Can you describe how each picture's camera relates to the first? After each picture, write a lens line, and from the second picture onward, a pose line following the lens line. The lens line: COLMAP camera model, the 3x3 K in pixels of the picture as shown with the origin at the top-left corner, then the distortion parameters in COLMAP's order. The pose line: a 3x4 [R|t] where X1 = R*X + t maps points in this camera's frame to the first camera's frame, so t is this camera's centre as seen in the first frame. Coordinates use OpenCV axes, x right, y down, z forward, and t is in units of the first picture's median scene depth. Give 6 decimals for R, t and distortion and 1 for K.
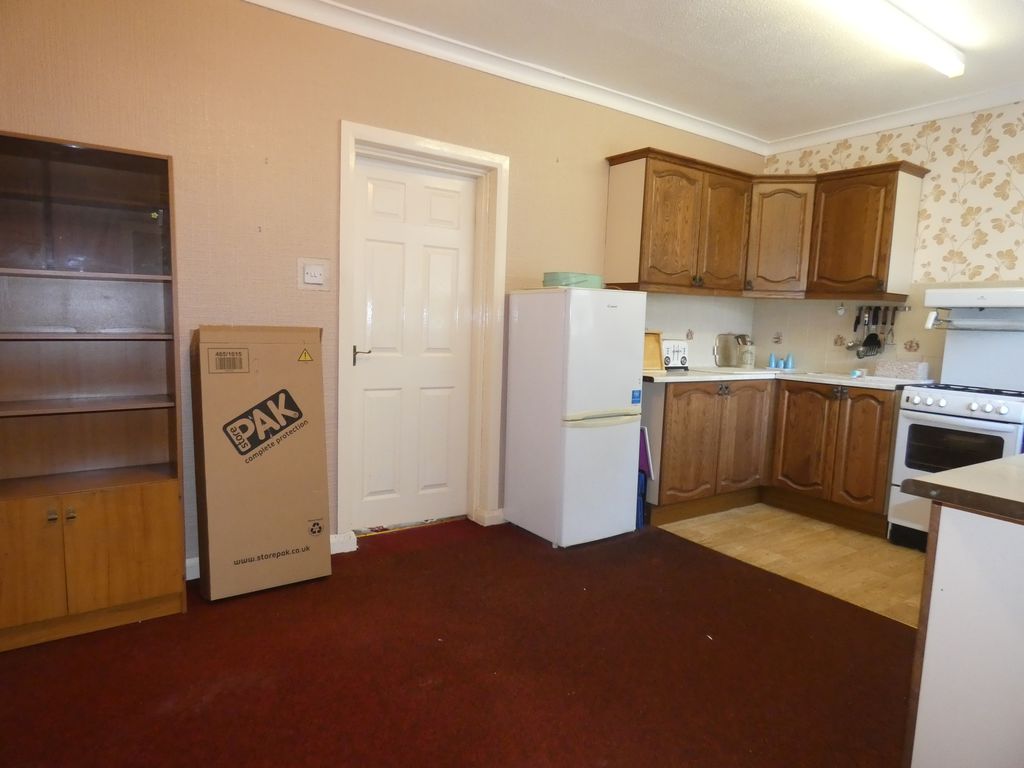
lens RADIAL K [[606.3, 0, 512.0], [0, 606.3, 384.0], [0, 0, 1]] dist [0.007235, 0.003062]
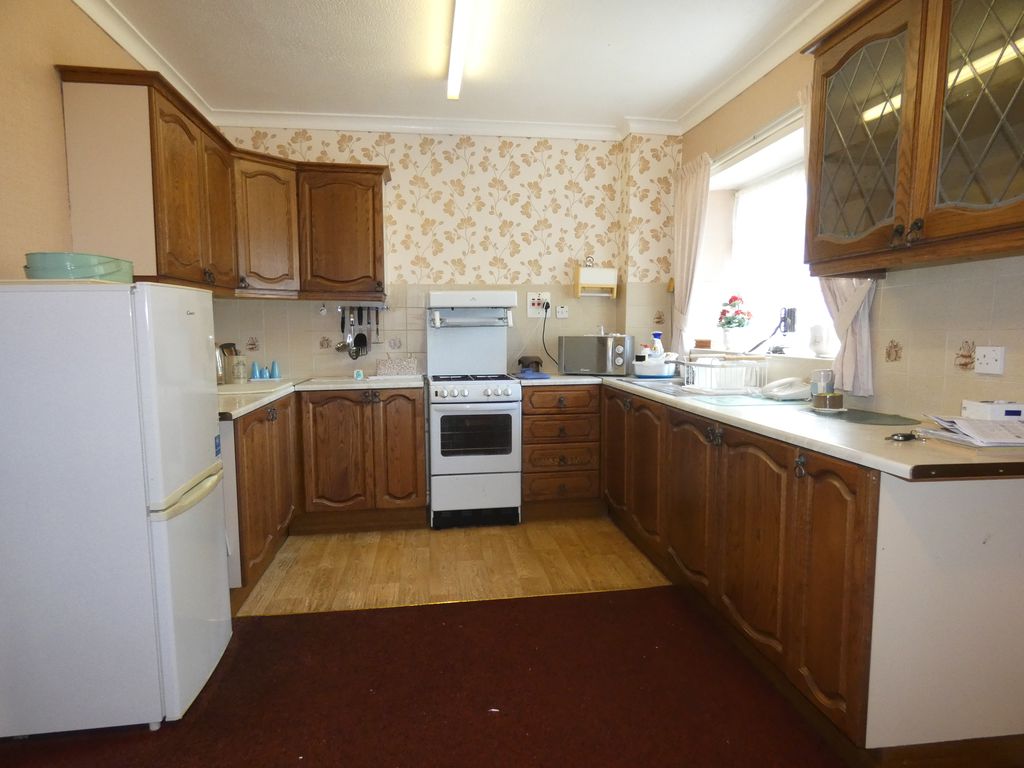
lens RADIAL K [[615.2, 0, 512.0], [0, 615.2, 384.0], [0, 0, 1]] dist [0.001224, -0.000780]
pose [[0.456040, -0.124058, 0.881270, -0.217871], [0.121111, 0.989676, 0.076646, -0.053250], [-0.881680, 0.071778, 0.466356, 0.342986]]
